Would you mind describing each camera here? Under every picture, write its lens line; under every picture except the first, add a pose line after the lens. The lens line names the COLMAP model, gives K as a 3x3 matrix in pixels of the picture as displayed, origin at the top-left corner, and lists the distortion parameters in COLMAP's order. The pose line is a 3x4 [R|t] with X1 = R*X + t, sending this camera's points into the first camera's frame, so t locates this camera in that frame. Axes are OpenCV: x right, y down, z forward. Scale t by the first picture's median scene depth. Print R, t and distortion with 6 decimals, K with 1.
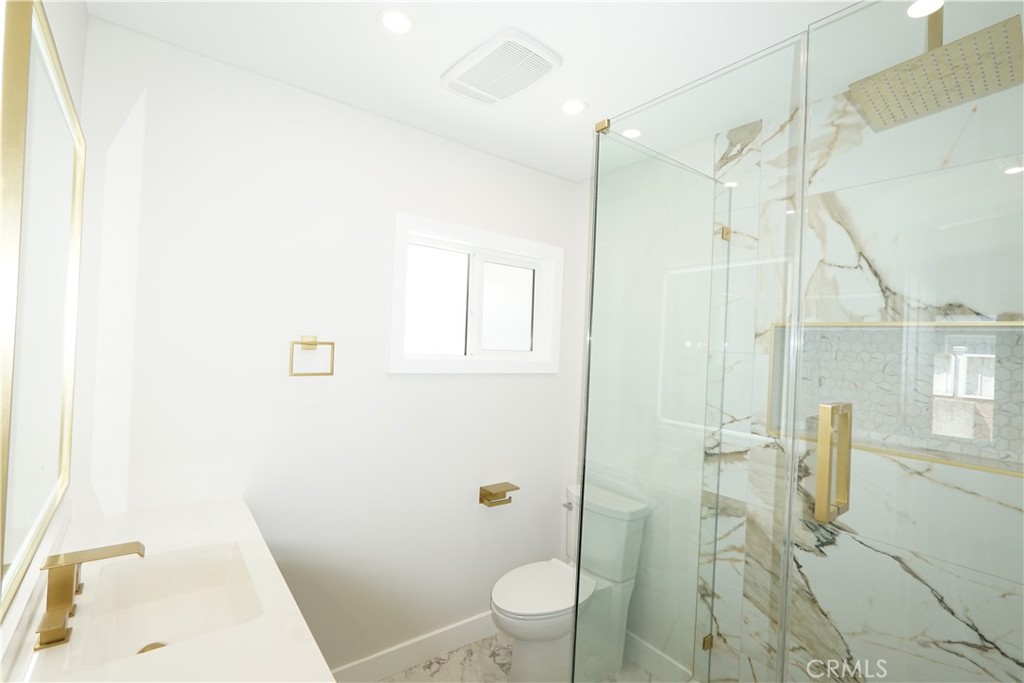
lens RADIAL K [[468.8, 0, 508.4], [0, 468.8, 339.3], [0, 0, 1]] dist [-0.022489, 0.011180]
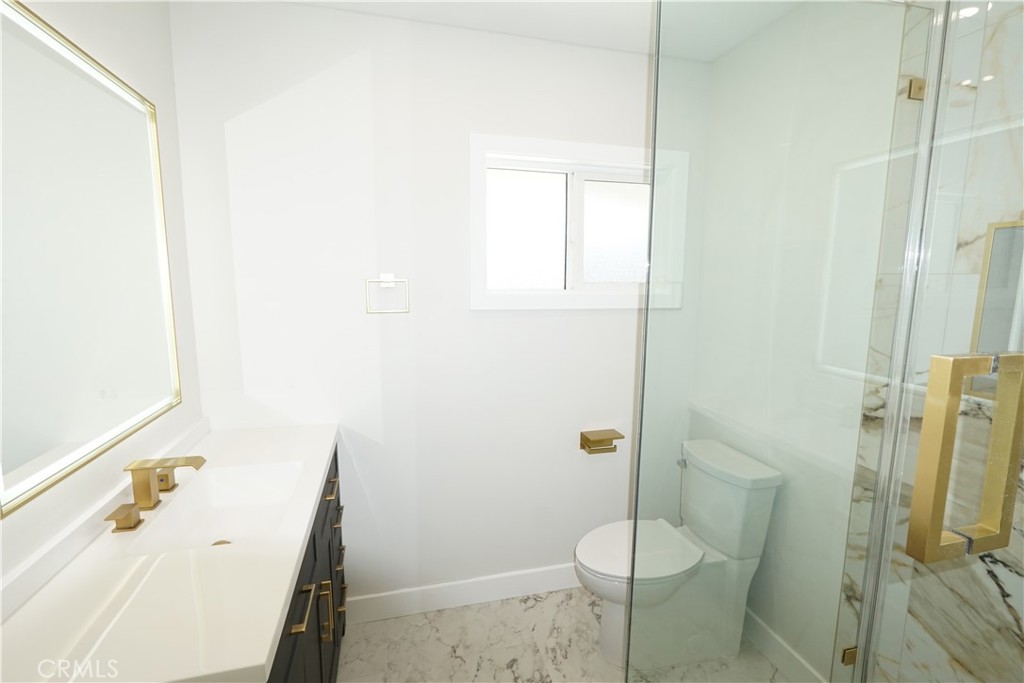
lens RADIAL K [[468.8, 0, 508.4], [0, 468.8, 339.3], [0, 0, 1]] dist [-0.022489, 0.011180]
pose [[0.922888, 0.013217, -0.384840, 0.195059], [0.036721, 0.991835, 0.122126, 0.018585], [0.383312, -0.126840, 0.914868, 0.148027]]
